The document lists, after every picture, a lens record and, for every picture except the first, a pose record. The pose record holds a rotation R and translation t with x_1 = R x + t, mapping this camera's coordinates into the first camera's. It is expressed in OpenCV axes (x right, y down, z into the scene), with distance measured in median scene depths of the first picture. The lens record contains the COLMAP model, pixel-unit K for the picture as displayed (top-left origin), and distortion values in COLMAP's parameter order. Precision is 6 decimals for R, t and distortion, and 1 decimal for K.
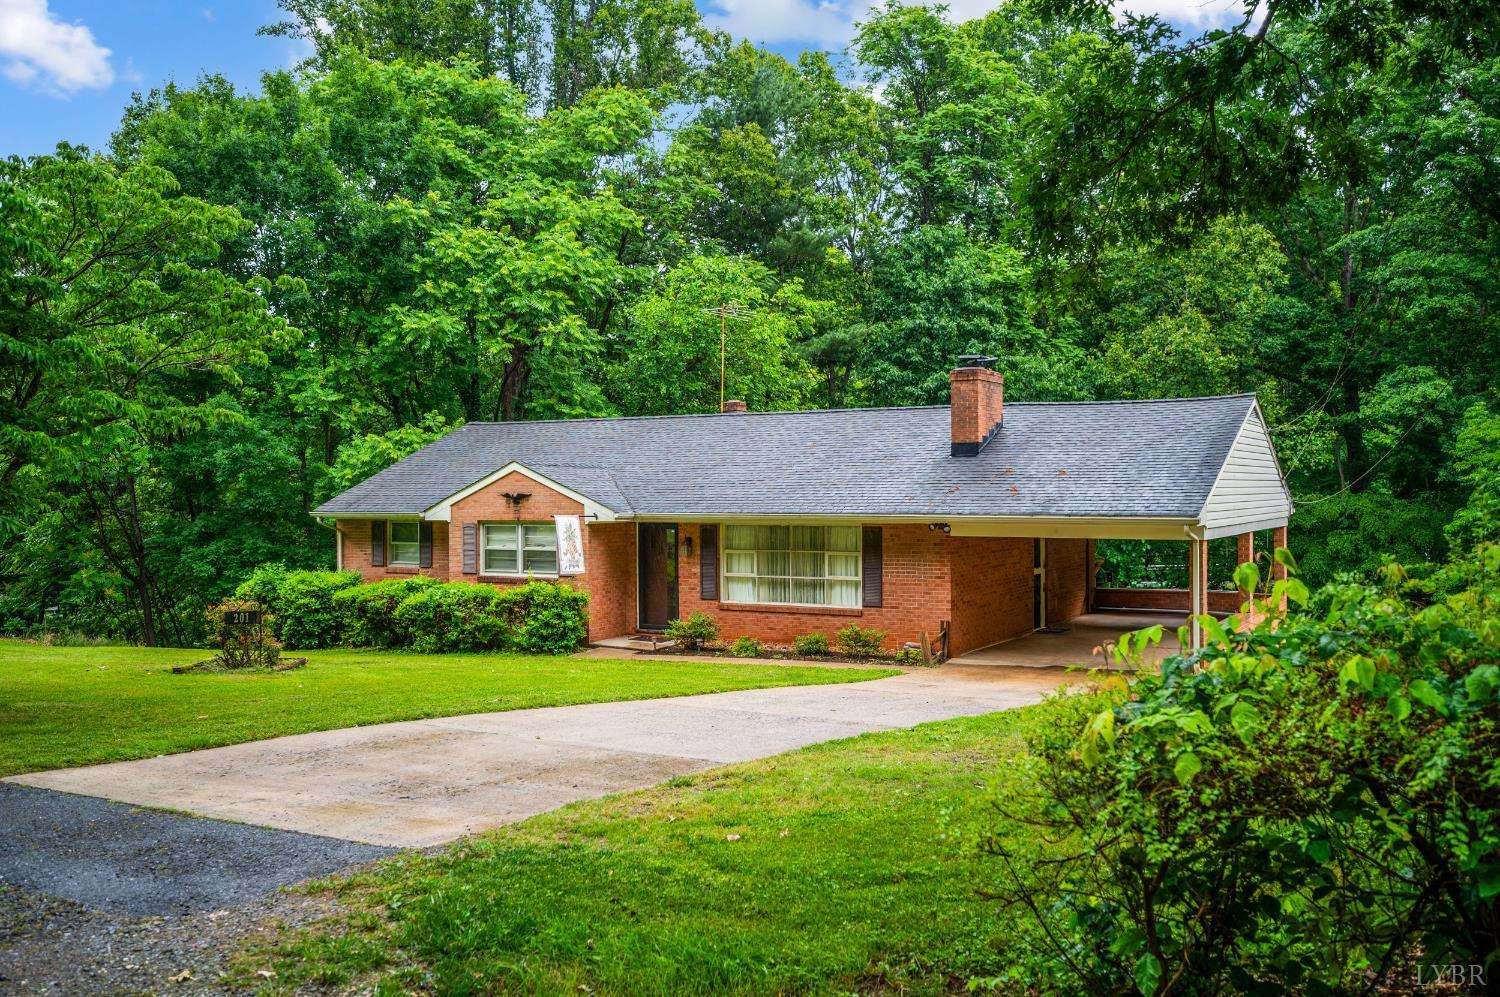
lens RADIAL K [[1288.7, 0, 748.2], [0, 1288.7, 497.2], [0, 0, 1]] dist [-0.018660, -0.000640]
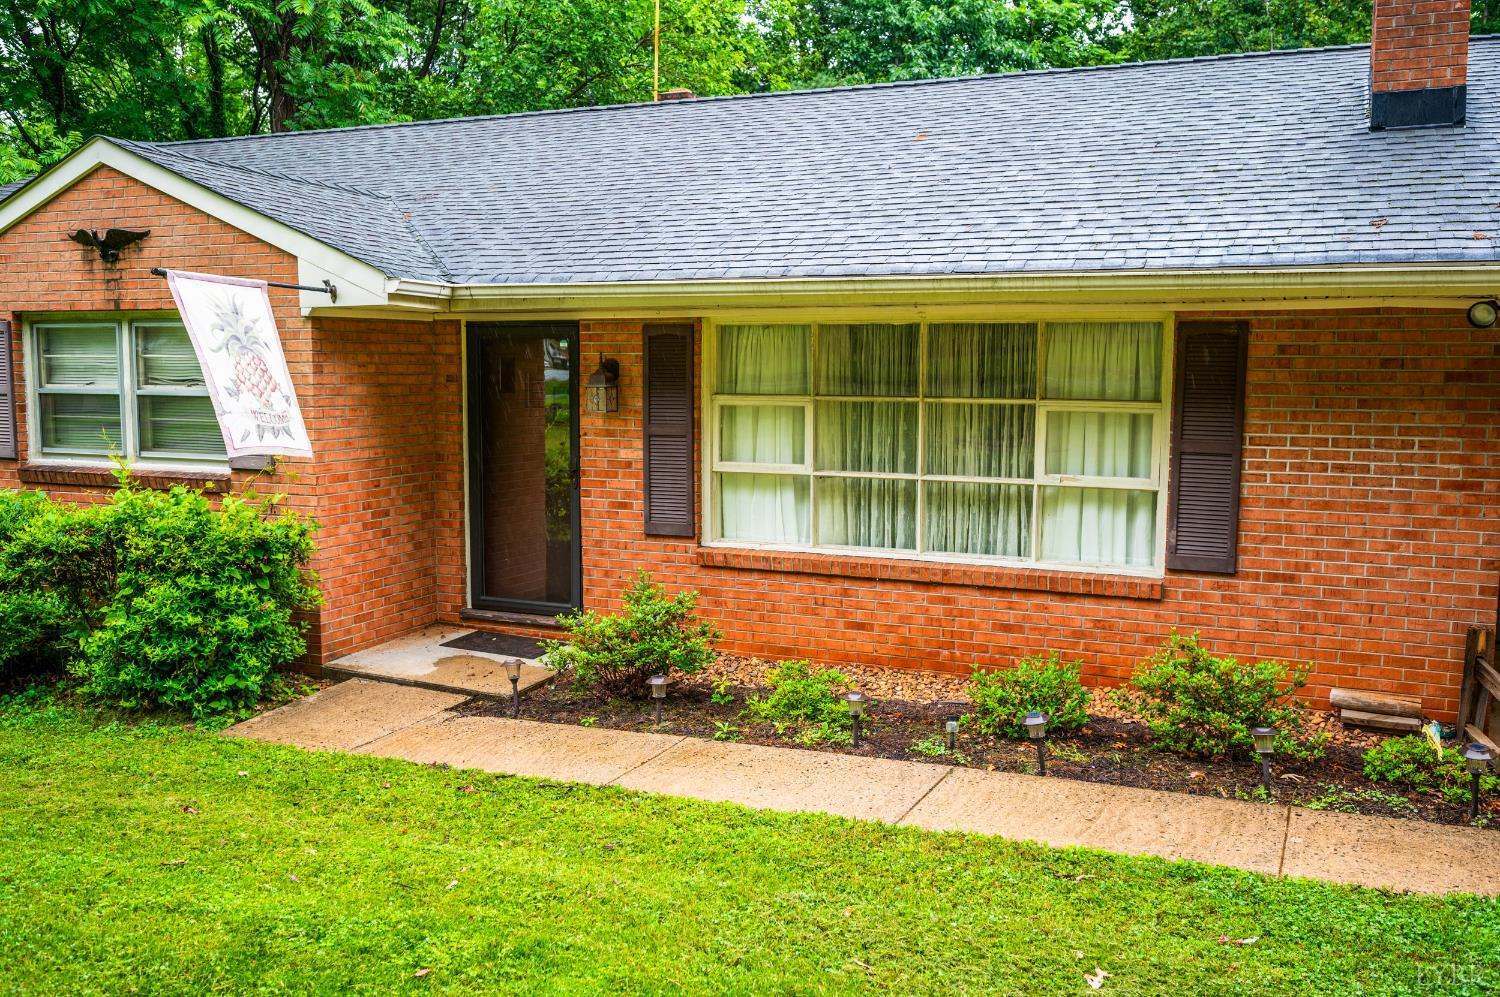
lens RADIAL K [[1288.7, 0, 753.8], [0, 1288.7, 496.4], [0, 0, 1]] dist [-0.018660, -0.000640]
pose [[0.993962, -0.000104, 0.109724, -0.046550], [-0.010856, 0.995000, 0.099288, 0.033416], [-0.109186, -0.099880, 0.988991, 0.656341]]
